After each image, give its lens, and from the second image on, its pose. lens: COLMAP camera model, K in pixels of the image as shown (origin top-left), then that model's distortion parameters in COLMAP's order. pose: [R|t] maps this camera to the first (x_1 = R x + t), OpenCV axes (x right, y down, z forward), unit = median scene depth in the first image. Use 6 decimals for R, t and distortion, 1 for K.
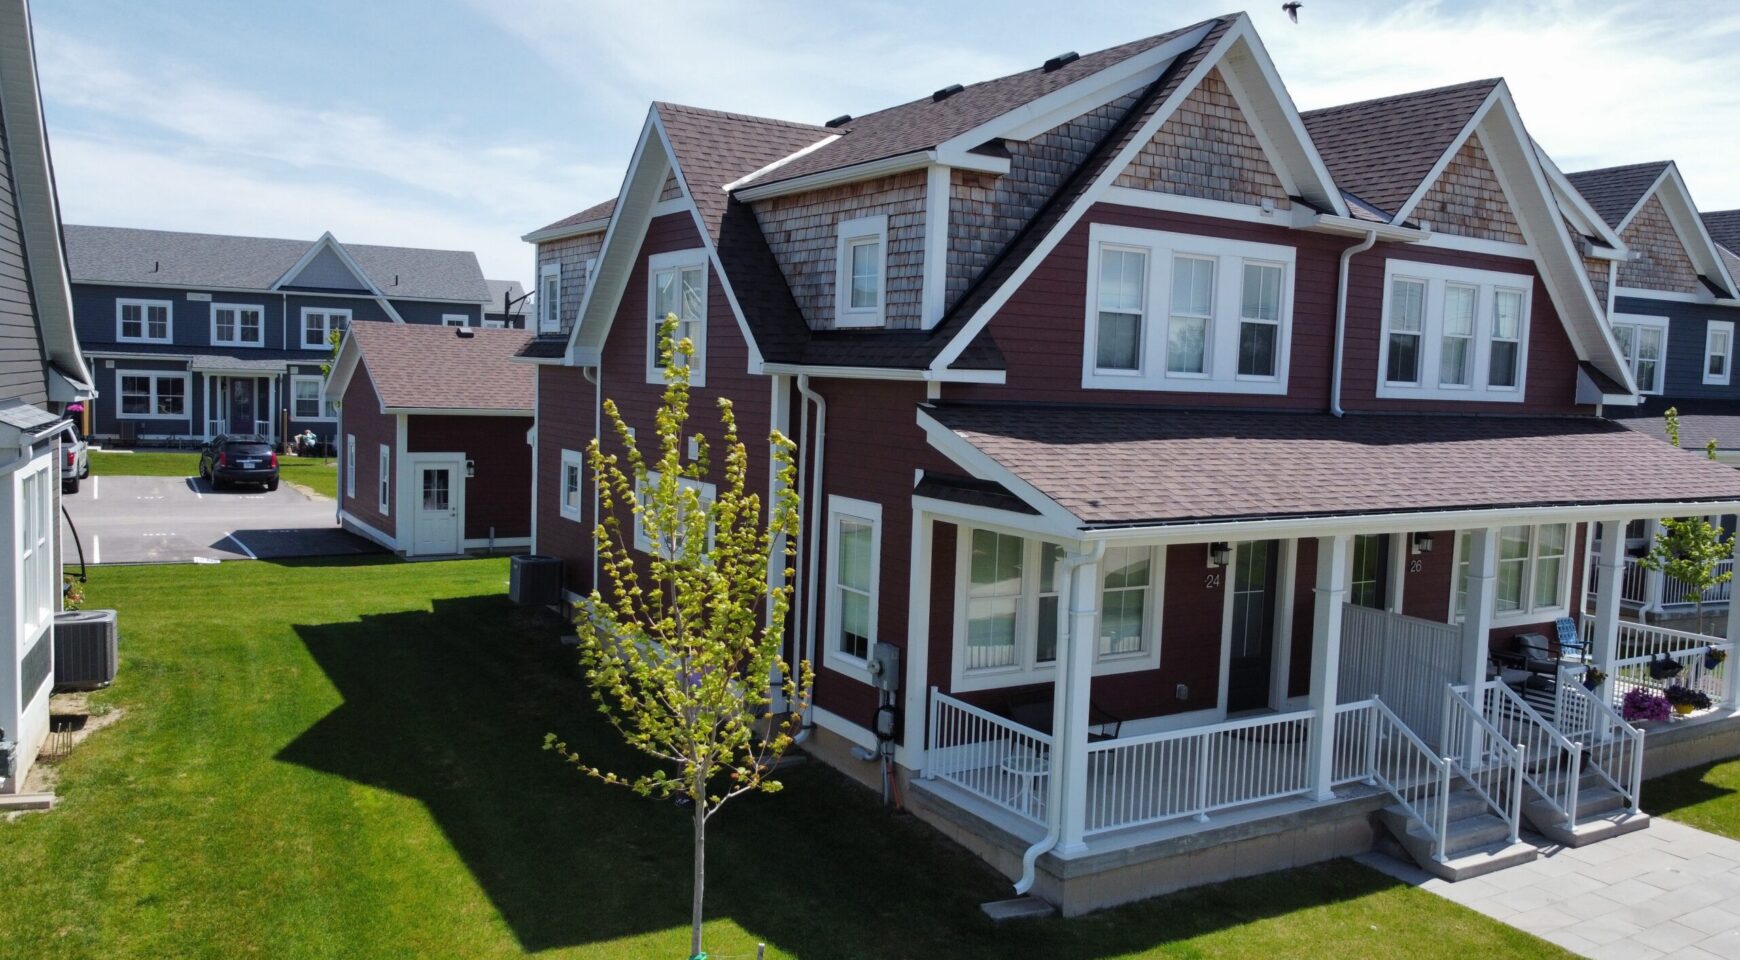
lens RADIAL K [[1347.2, 0, 865.8], [0, 1347.2, 476.1], [0, 0, 1]] dist [-0.001610, 0.005970]
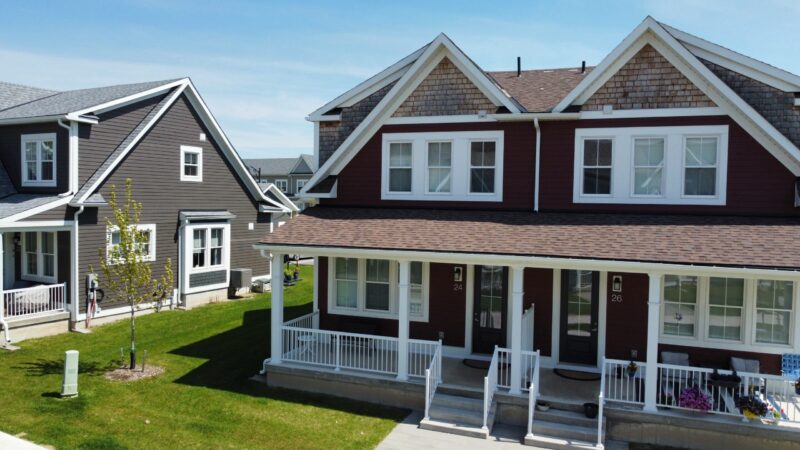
lens RADIAL K [[606.7, 0, 400.7], [0, 606.7, 222.6], [0, 0, 1]] dist [0.004633, 0.002328]
pose [[0.606423, 0.003315, -0.795136, 1.017483], [-0.055270, 0.997748, -0.037993, 0.017197], [0.793219, 0.066987, 0.605241, 0.333858]]
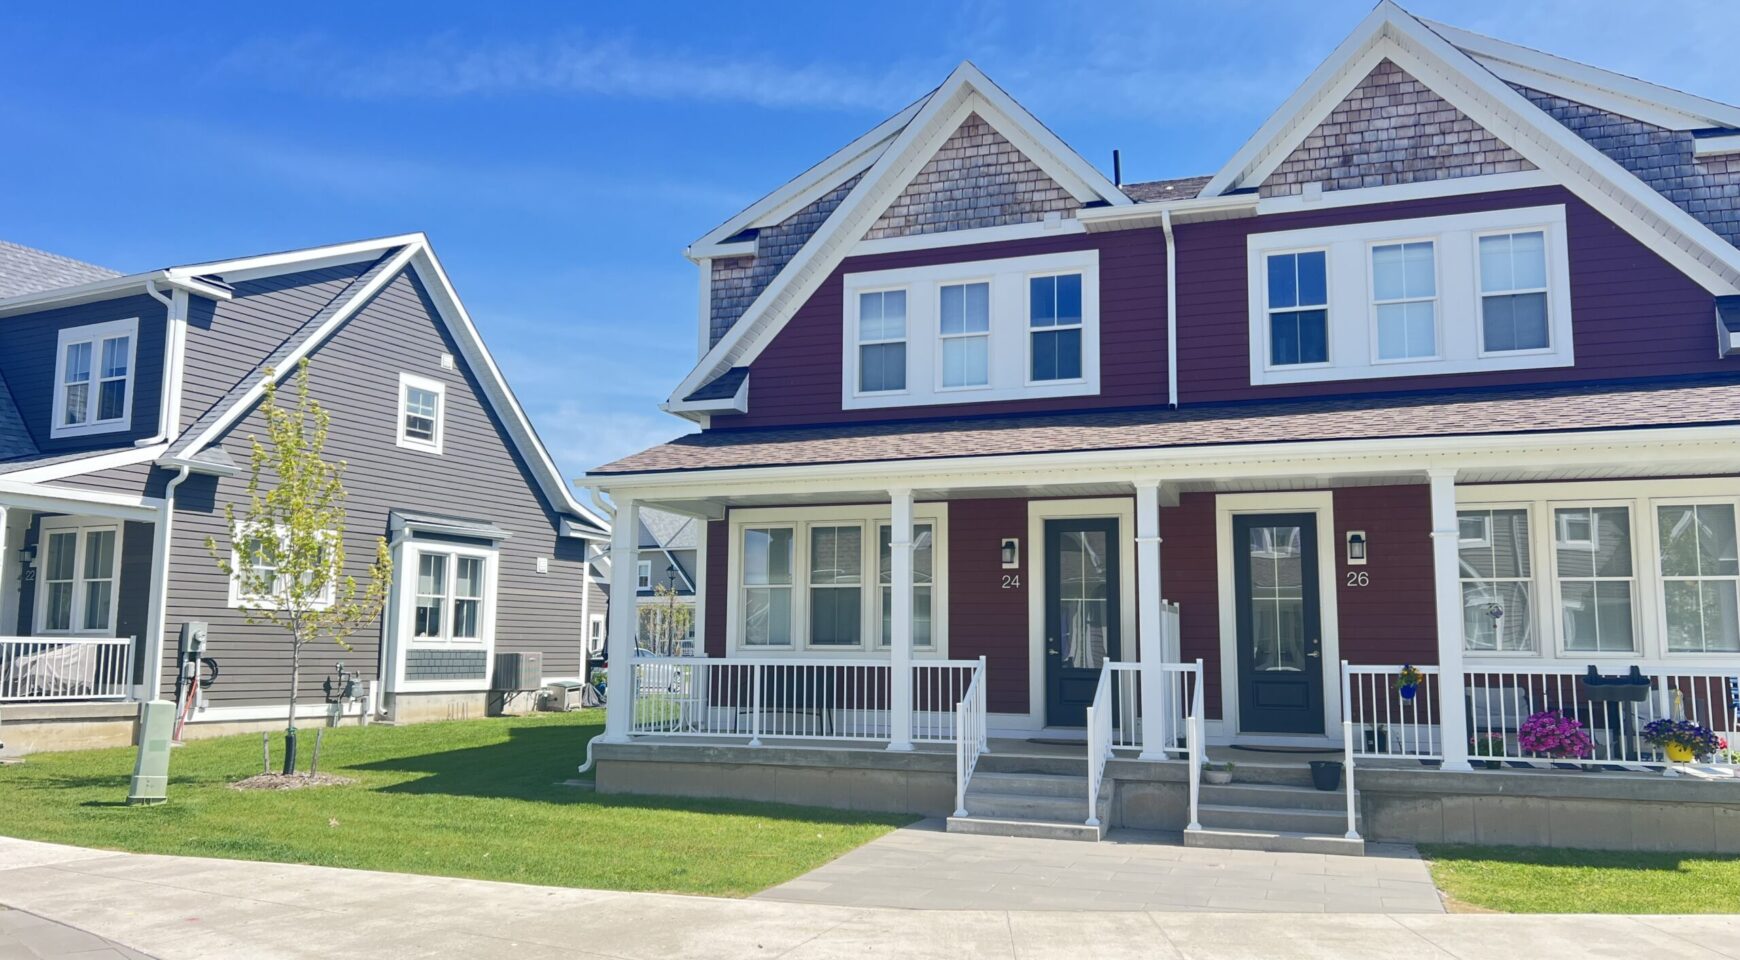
lens RADIAL K [[1309.0, 0, 867.6], [0, 1309.0, 494.7], [0, 0, 1]] dist [0.045945, -0.028931]
pose [[0.623944, -0.129419, -0.770678, 0.991698], [-0.042935, 0.979025, -0.199167, 0.222594], [0.780289, 0.157358, 0.605300, 0.318023]]
